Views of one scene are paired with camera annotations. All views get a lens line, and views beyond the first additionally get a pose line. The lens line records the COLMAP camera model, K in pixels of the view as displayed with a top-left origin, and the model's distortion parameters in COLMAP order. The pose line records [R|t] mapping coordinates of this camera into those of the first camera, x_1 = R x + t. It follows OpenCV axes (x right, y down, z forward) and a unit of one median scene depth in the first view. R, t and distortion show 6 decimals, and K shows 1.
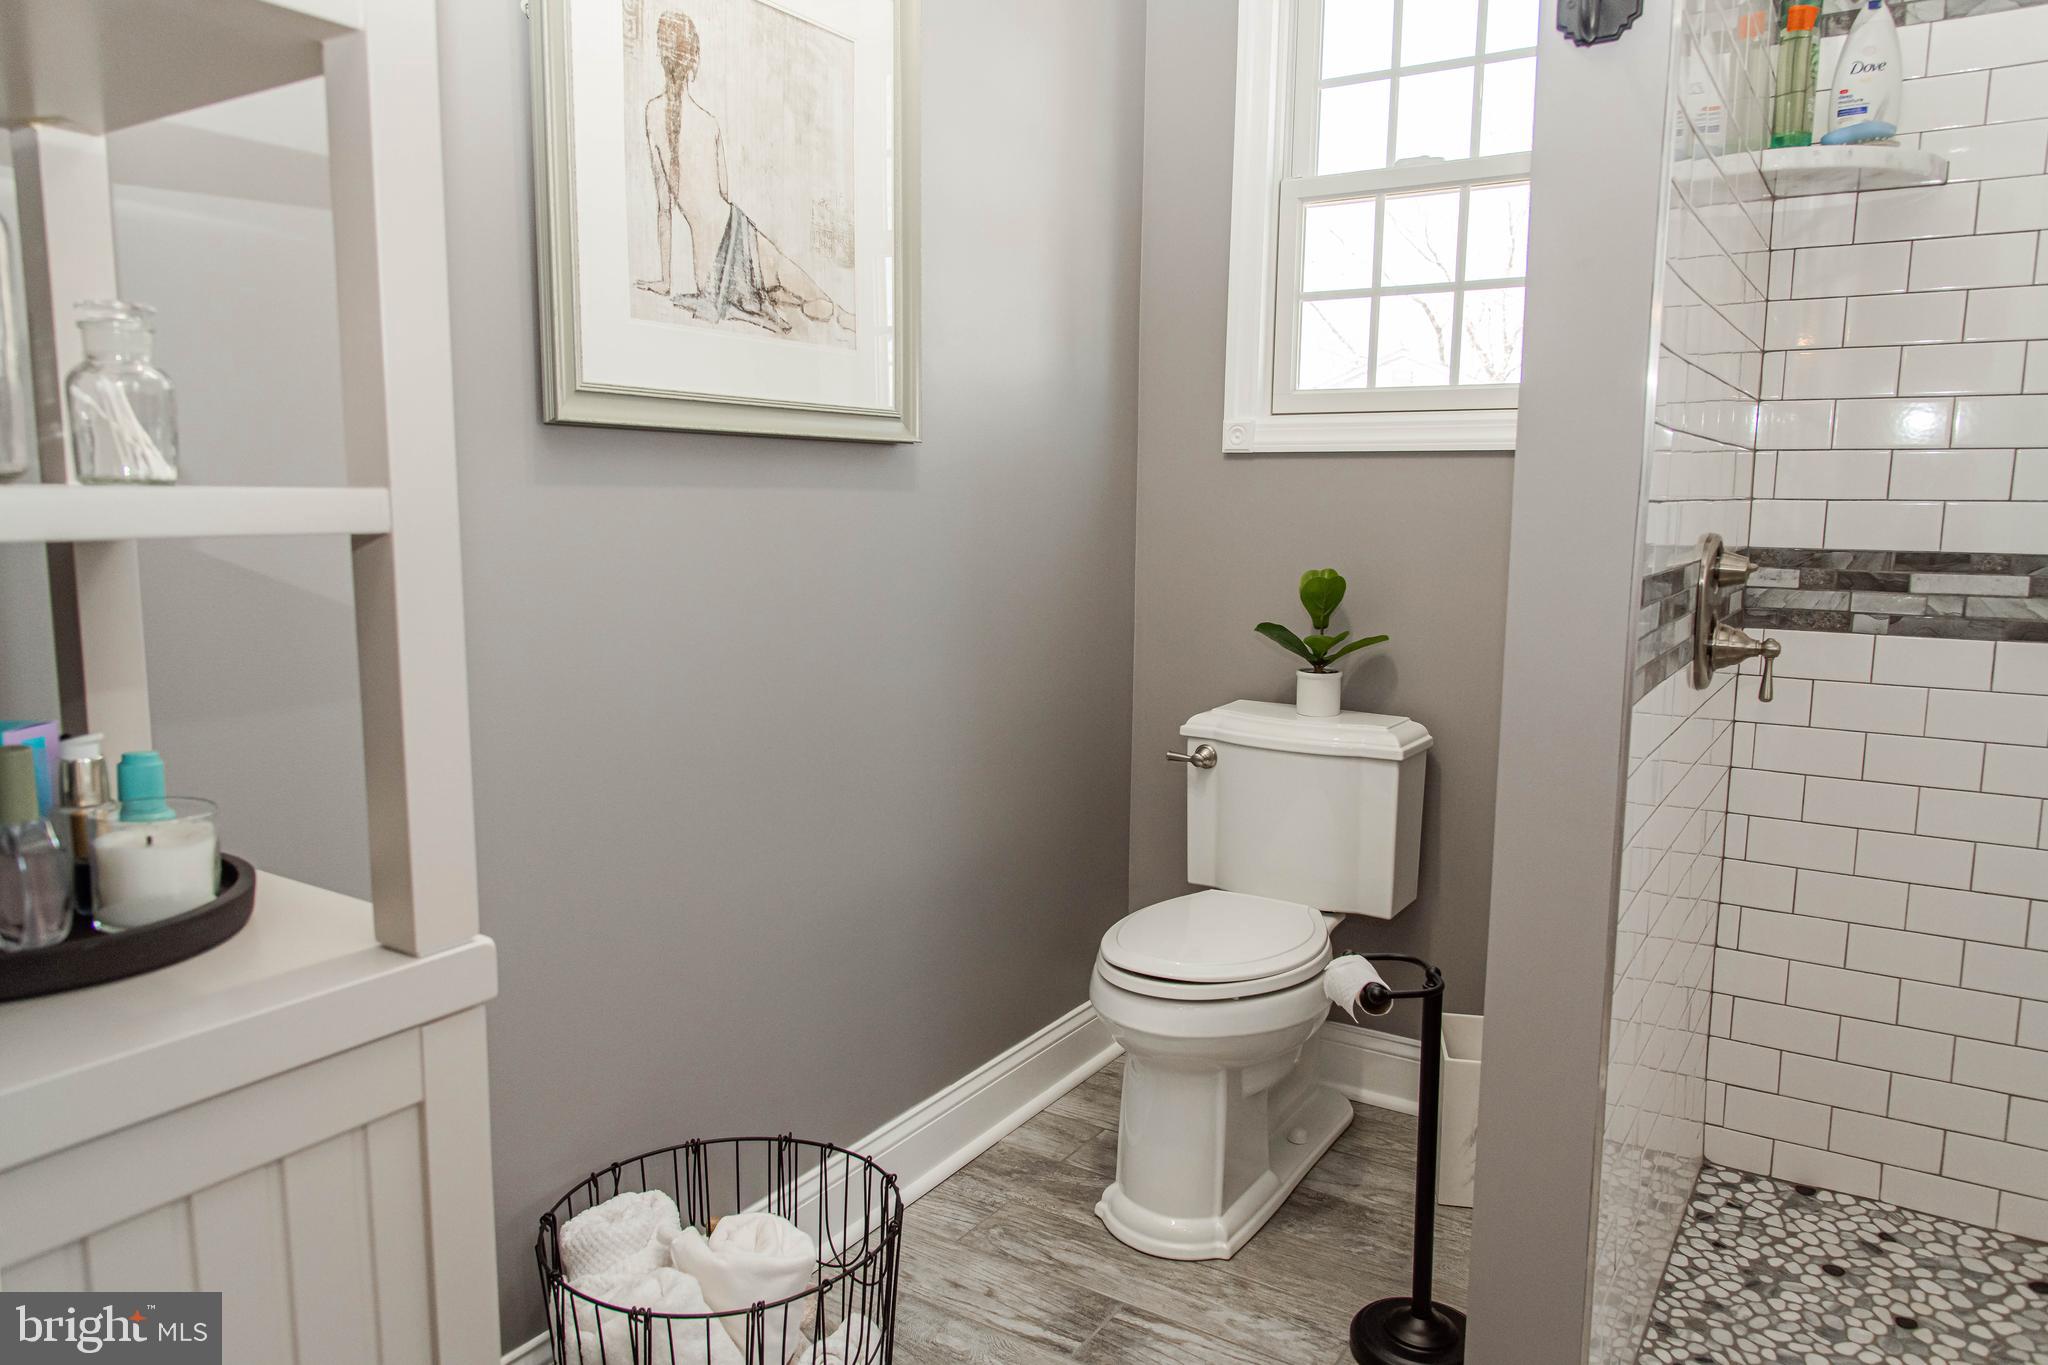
lens RADIAL K [[1368.4, 0, 1031.3], [0, 1368.4, 687.2], [0, 0, 1]] dist [0.014961, -0.017152]
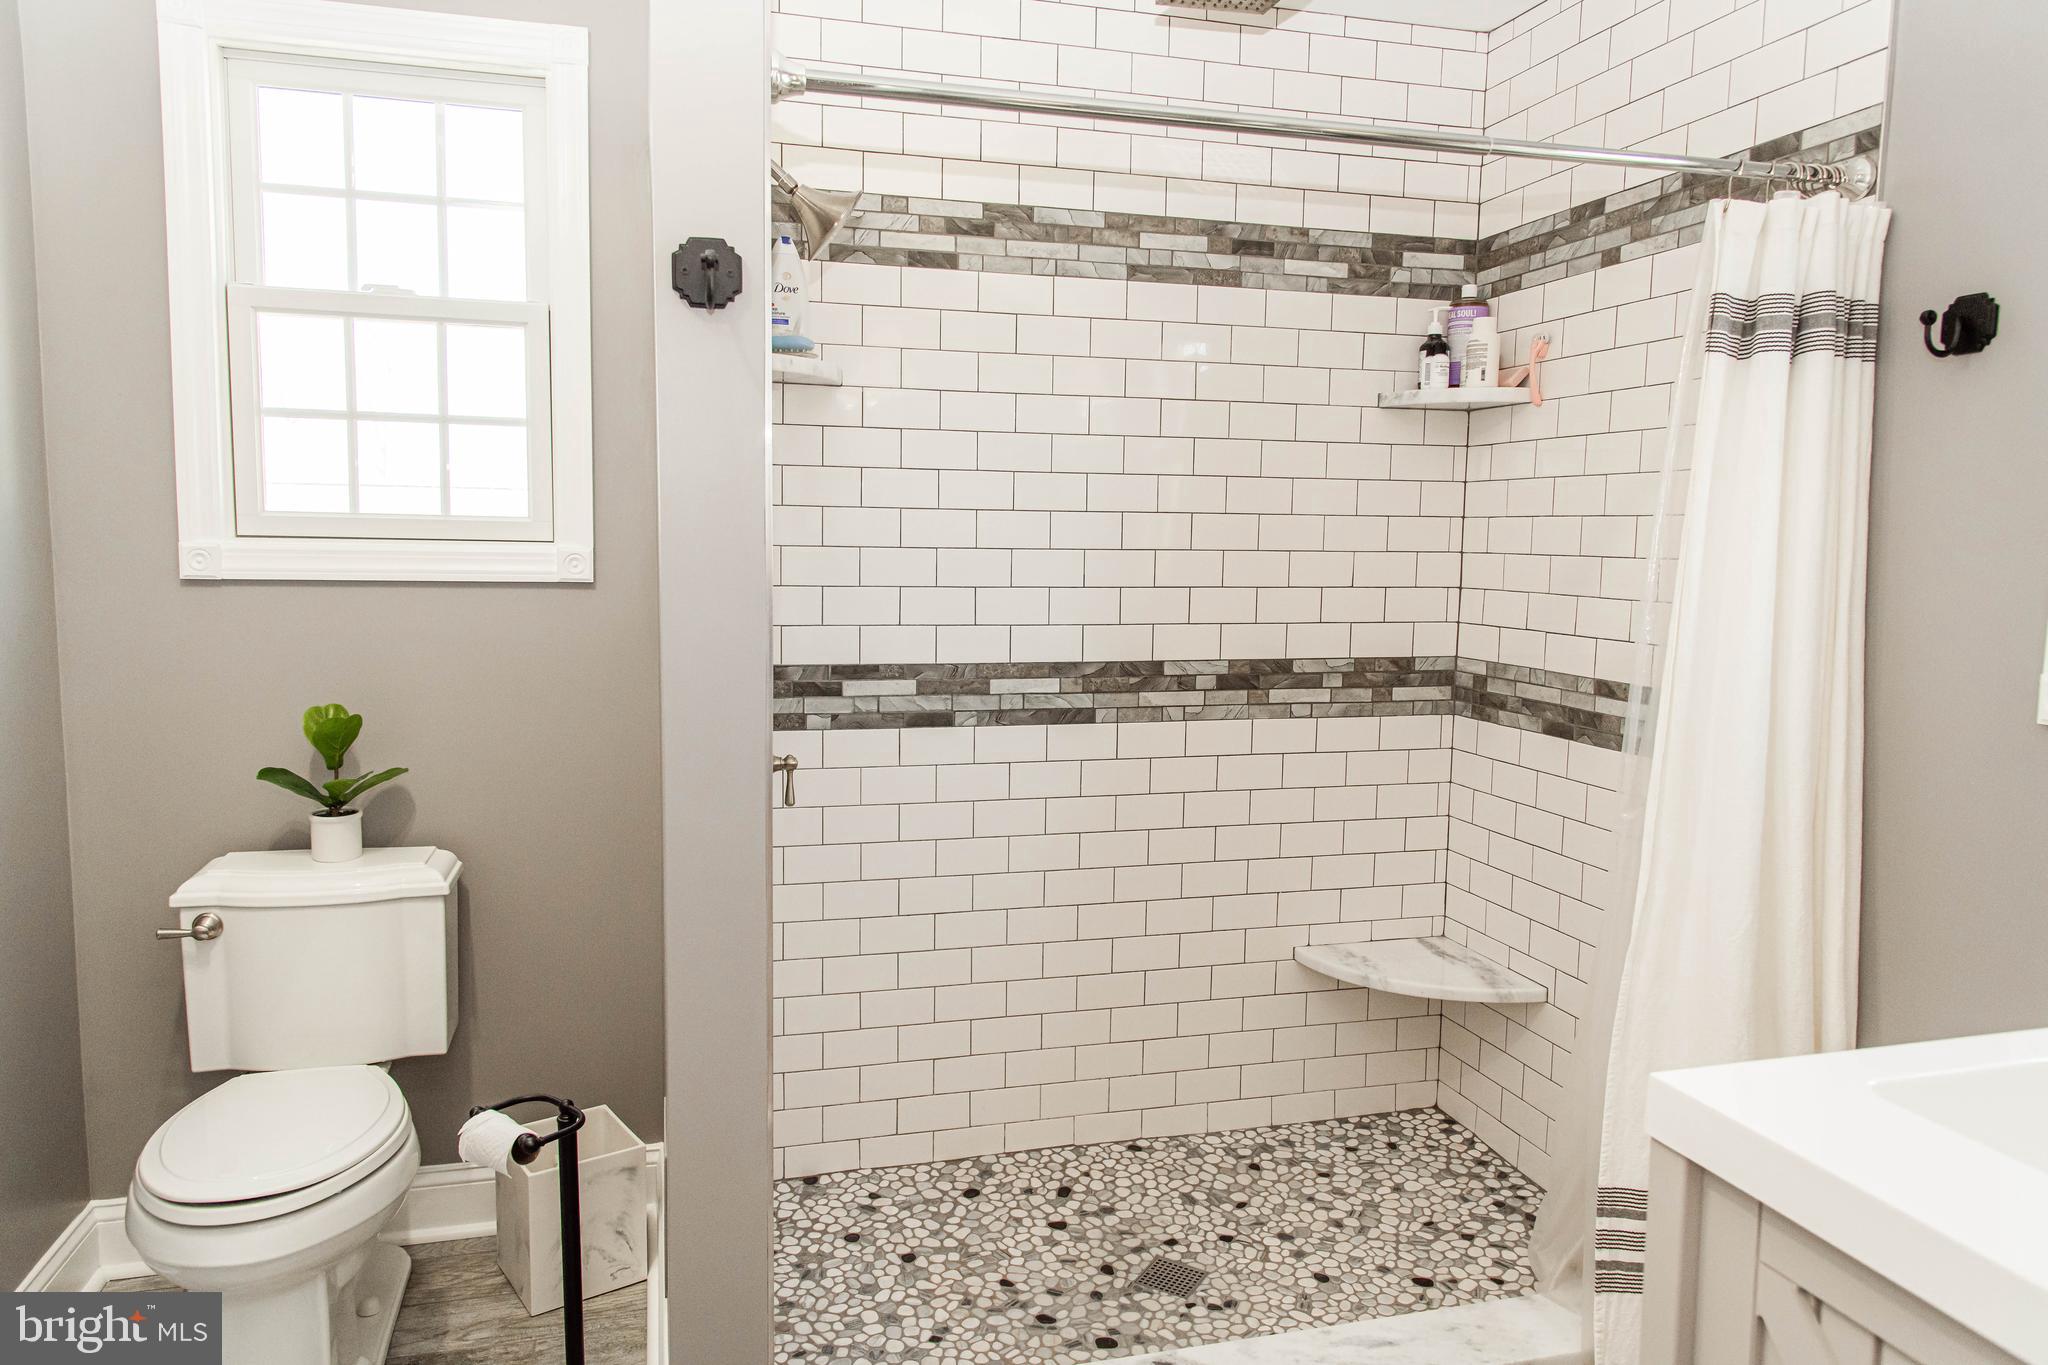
lens RADIAL K [[1368.4, 0, 1014.5], [0, 1368.4, 680.6], [0, 0, 1]] dist [0.014961, -0.017152]
pose [[0.670533, -0.075893, 0.737987, -0.186344], [0.092874, 0.995515, 0.017992, -0.084548], [-0.736043, 0.056476, 0.674575, 0.009895]]
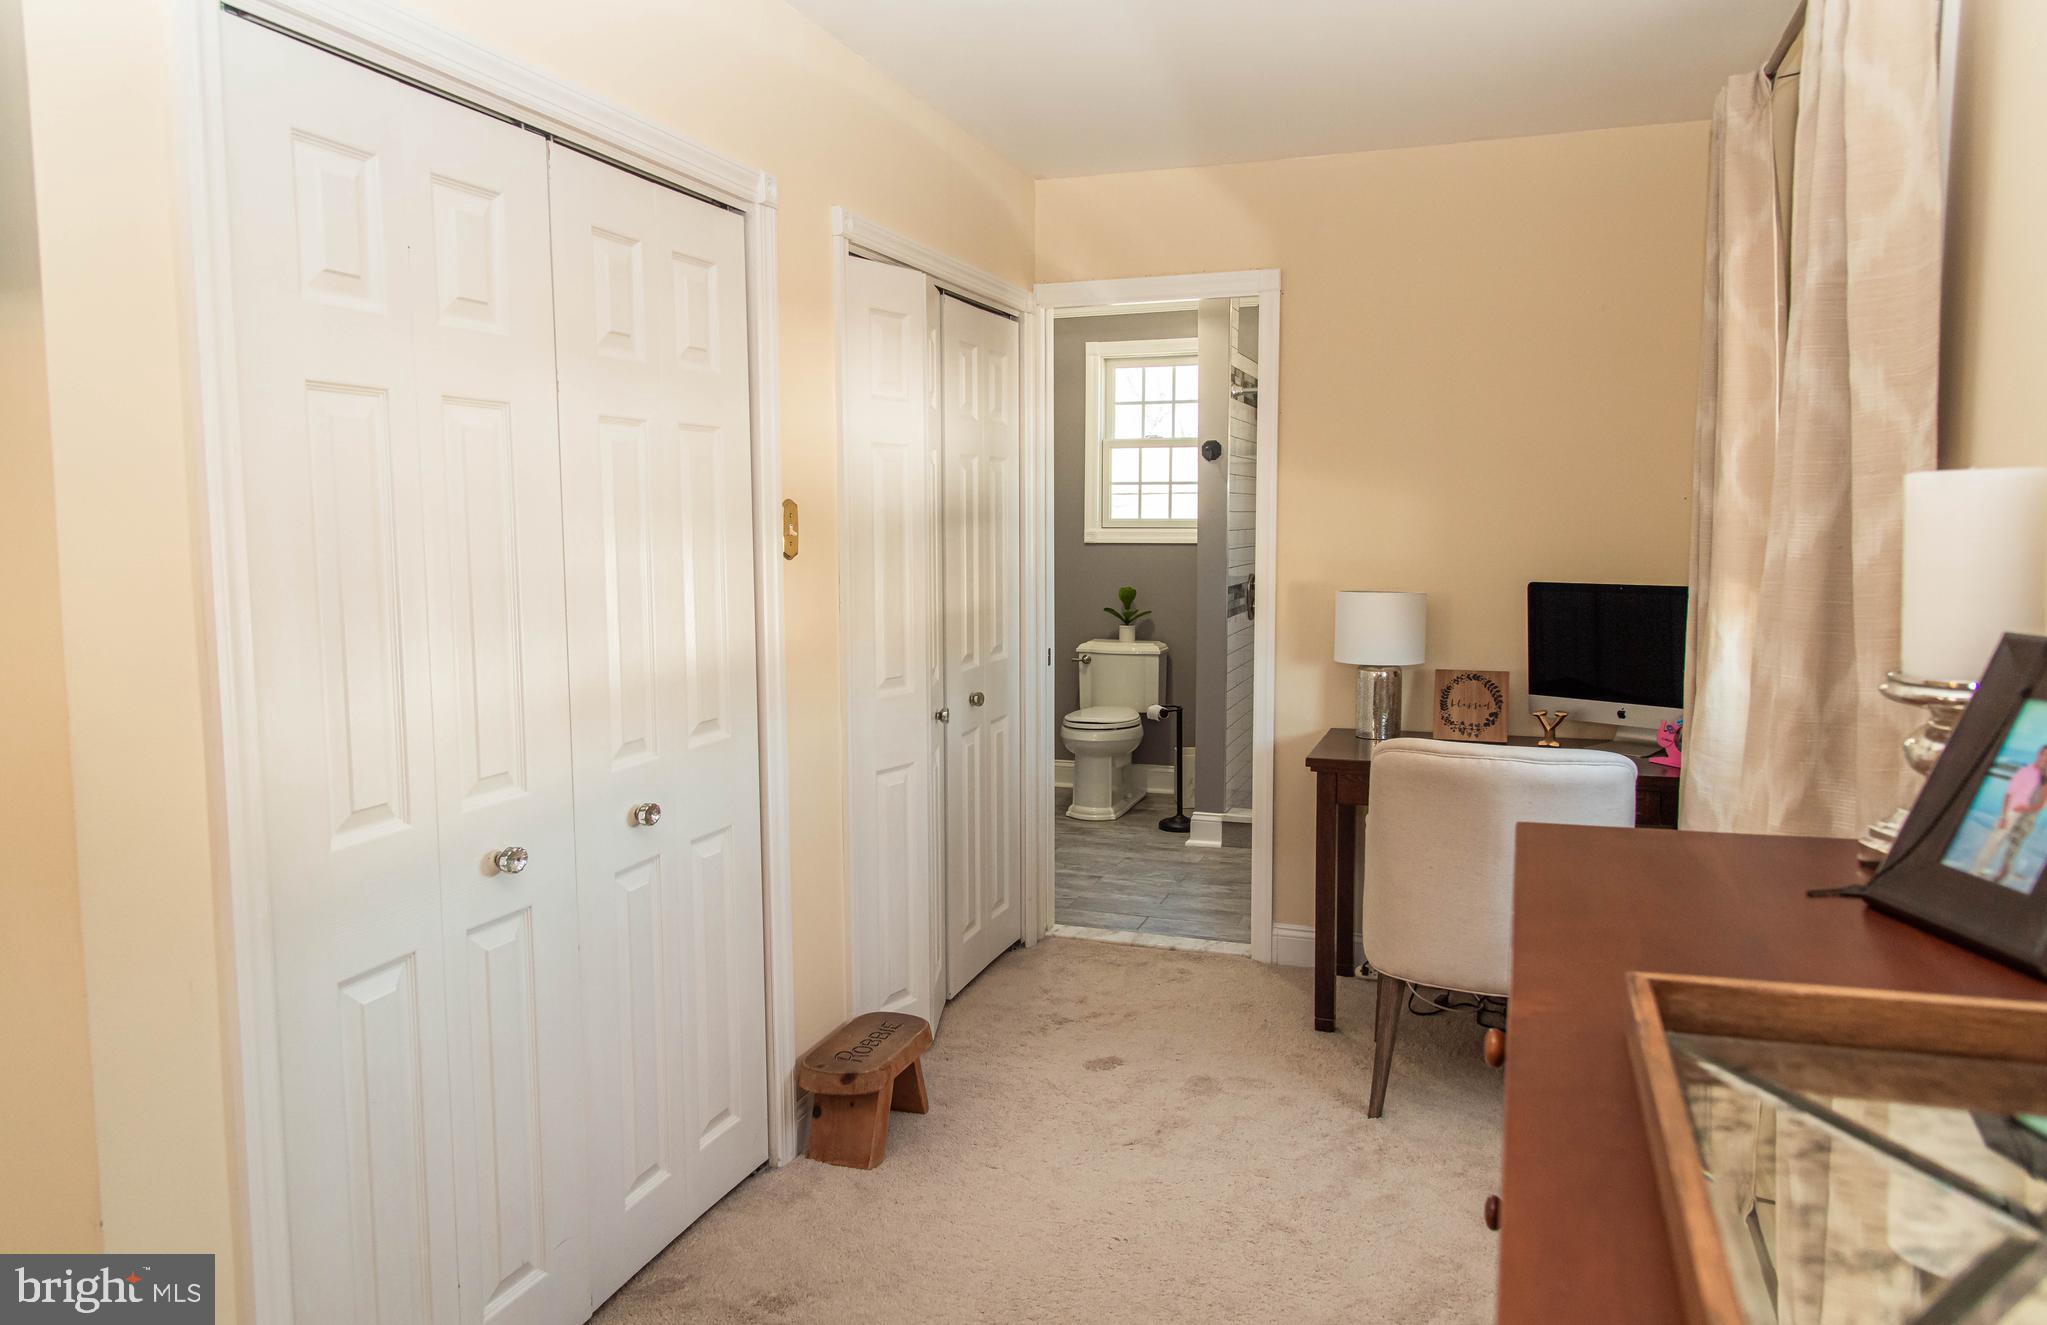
lens RADIAL K [[1420.7, 0, 1021.9], [0, 1420.7, 660.3], [0, 0, 1]] dist [0.000006, -0.000011]
pose [[0.971539, -0.032913, 0.234581, -0.711152], [0.042687, 0.998414, -0.036710, 0.165793], [-0.233000, 0.045679, 0.971403, -1.818736]]
